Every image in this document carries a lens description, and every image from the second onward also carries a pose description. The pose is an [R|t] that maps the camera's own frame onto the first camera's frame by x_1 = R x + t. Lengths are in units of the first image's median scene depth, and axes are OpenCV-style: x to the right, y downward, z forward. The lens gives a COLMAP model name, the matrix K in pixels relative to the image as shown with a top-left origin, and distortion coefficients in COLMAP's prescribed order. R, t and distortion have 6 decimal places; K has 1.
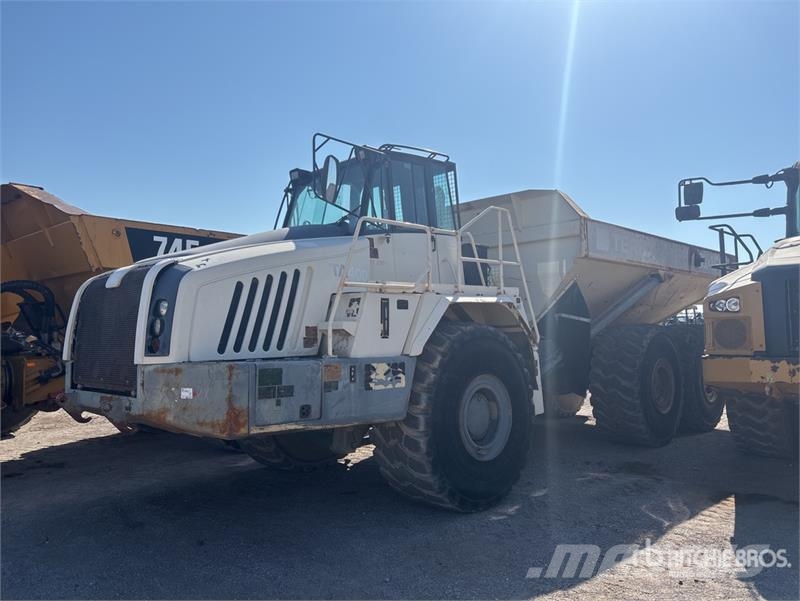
lens RADIAL K [[598.5, 0, 401.4], [0, 598.5, 300.5], [0, 0, 1]] dist [0.076120, -0.039349]
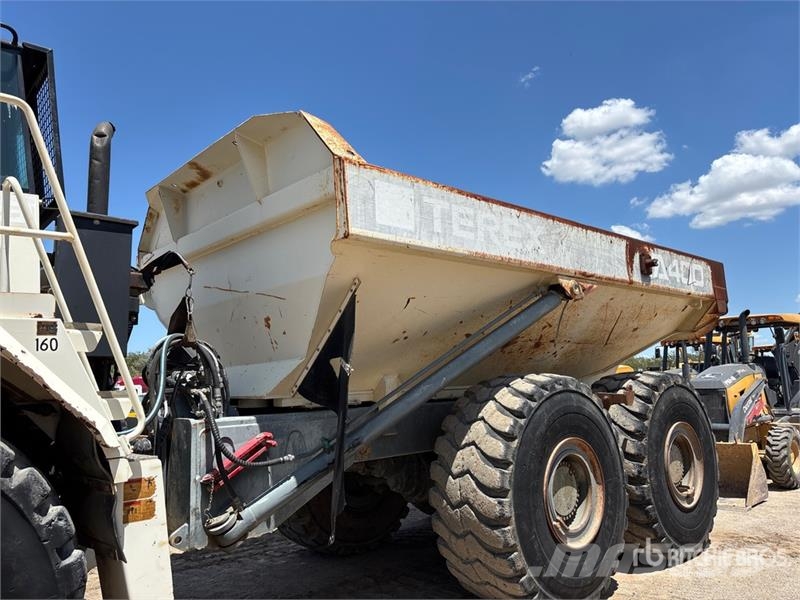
lens RADIAL K [[598.5, 0, 401.2], [0, 598.5, 299.1], [0, 0, 1]] dist [0.076120, -0.039349]
pose [[0.998045, -0.037433, -0.050054, 0.444426], [0.032637, 0.995091, -0.093427, 0.026037], [0.053305, 0.091611, 0.994367, 0.640521]]
